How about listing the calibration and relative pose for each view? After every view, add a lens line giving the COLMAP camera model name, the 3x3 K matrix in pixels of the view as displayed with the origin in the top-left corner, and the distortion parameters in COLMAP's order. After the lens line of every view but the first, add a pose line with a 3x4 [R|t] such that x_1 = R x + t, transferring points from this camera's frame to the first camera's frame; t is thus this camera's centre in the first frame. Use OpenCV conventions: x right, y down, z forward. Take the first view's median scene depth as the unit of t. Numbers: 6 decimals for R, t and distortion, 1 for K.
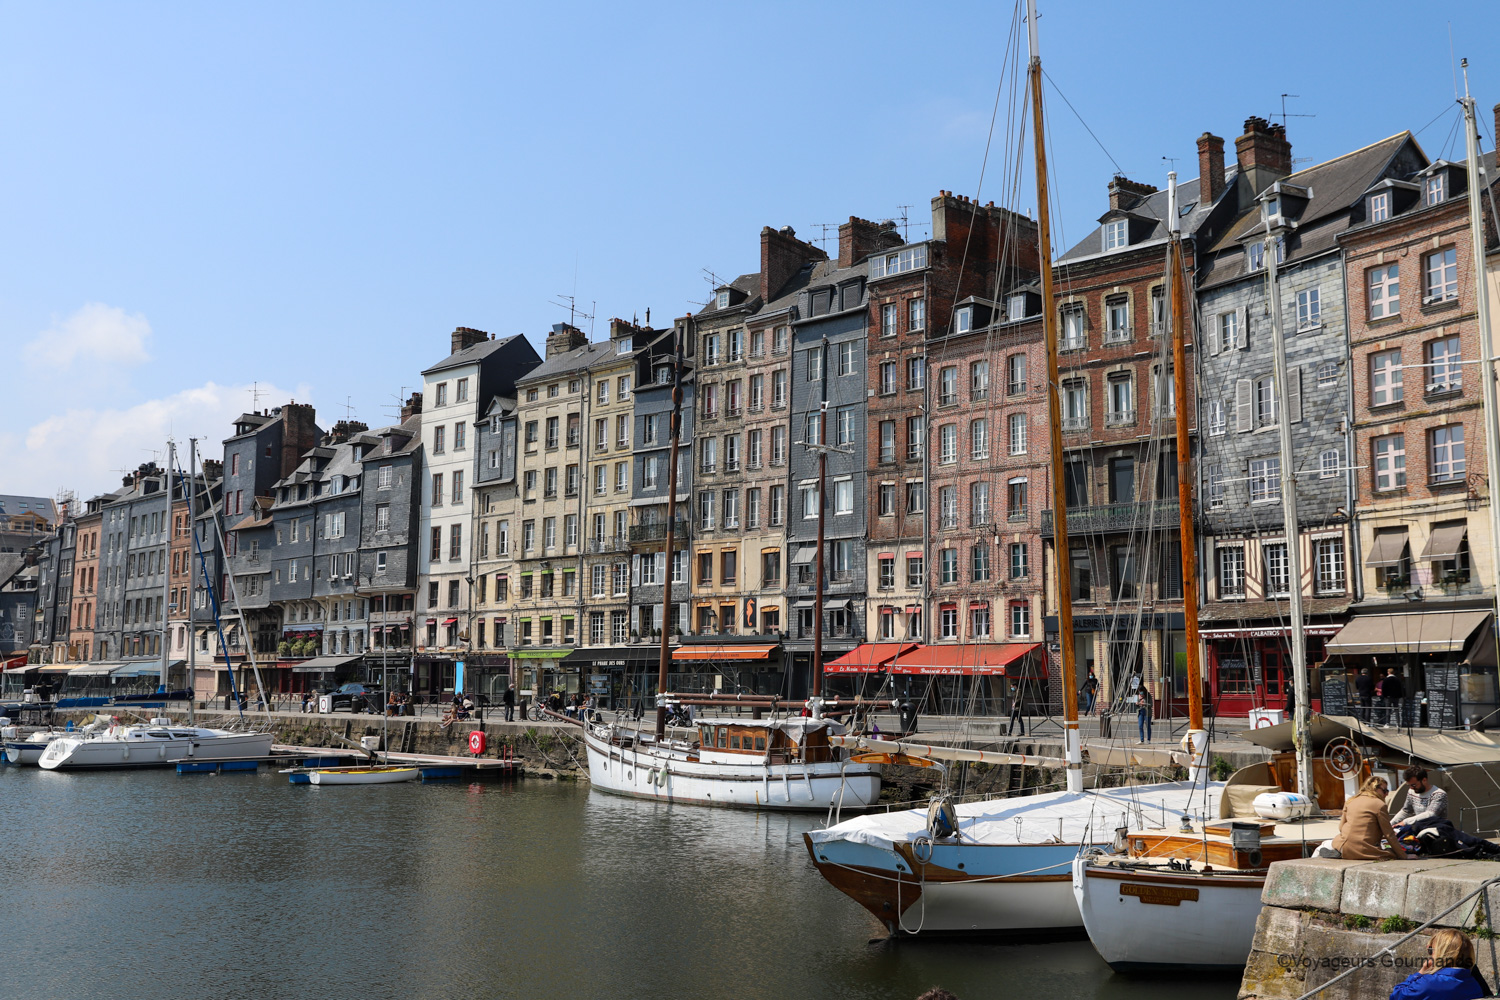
lens RADIAL K [[1506.6, 0, 750.0], [0, 1506.6, 500.0], [0, 0, 1]] dist [0.005960, 0.017923]
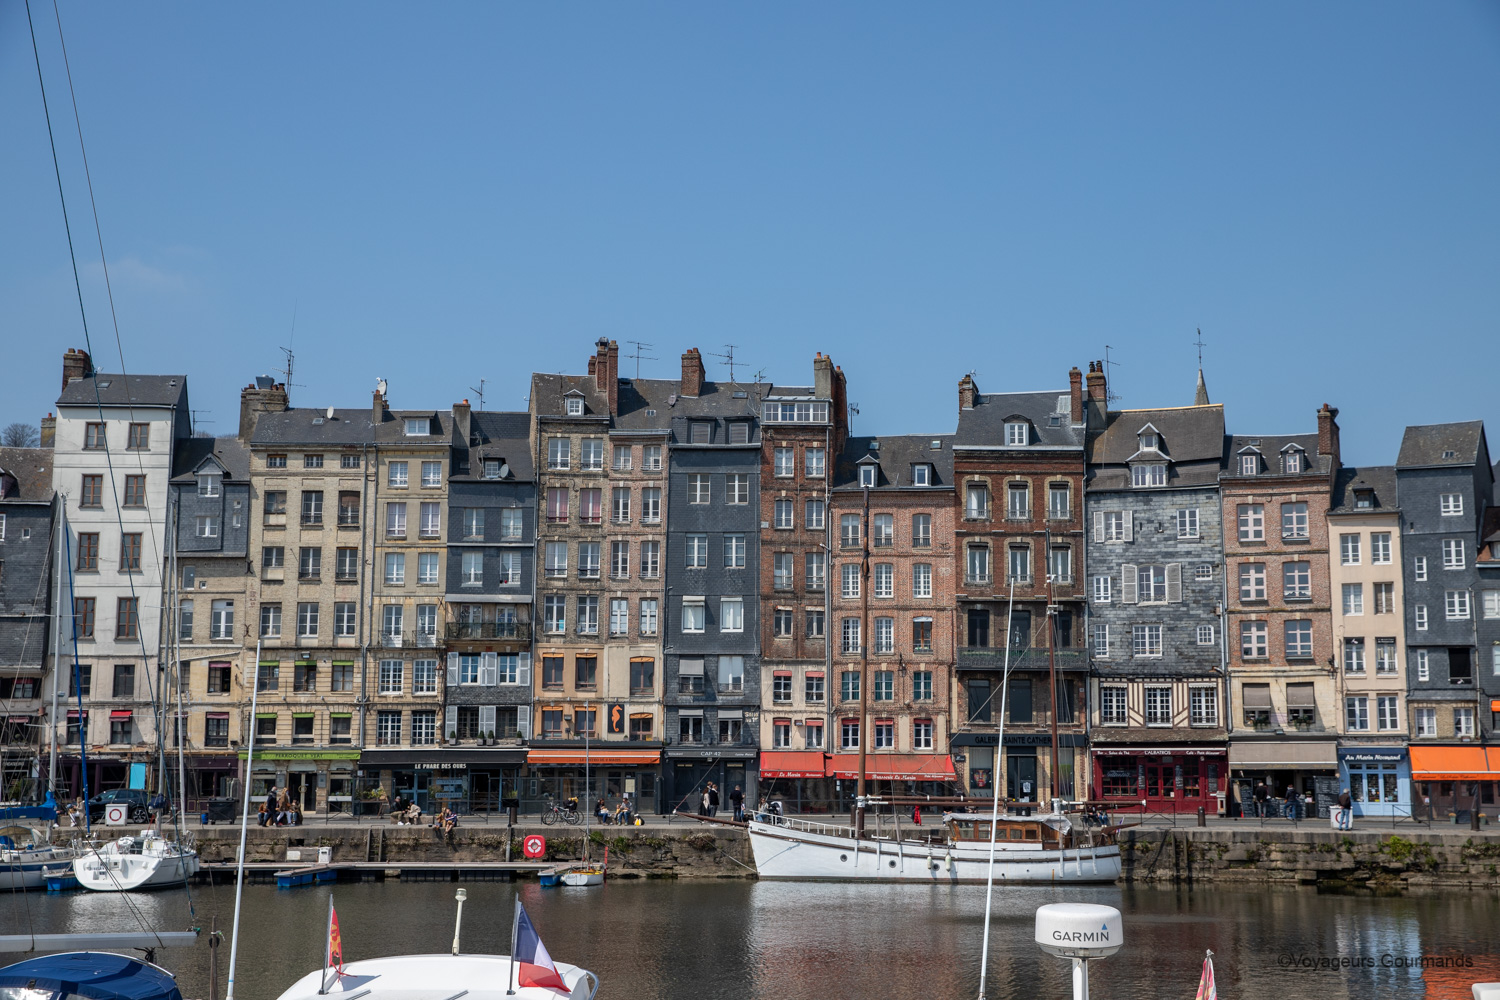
lens RADIAL K [[2030.2, 0, 750.0], [0, 2030.2, 500.0], [0, 0, 1]] dist [0.084187, 0.025011]
pose [[0.713324, 0.098111, 0.693933, -1.032202], [-0.085505, 0.994939, -0.052774, -0.009949], [-0.695599, -0.021690, 0.718103, -0.072539]]
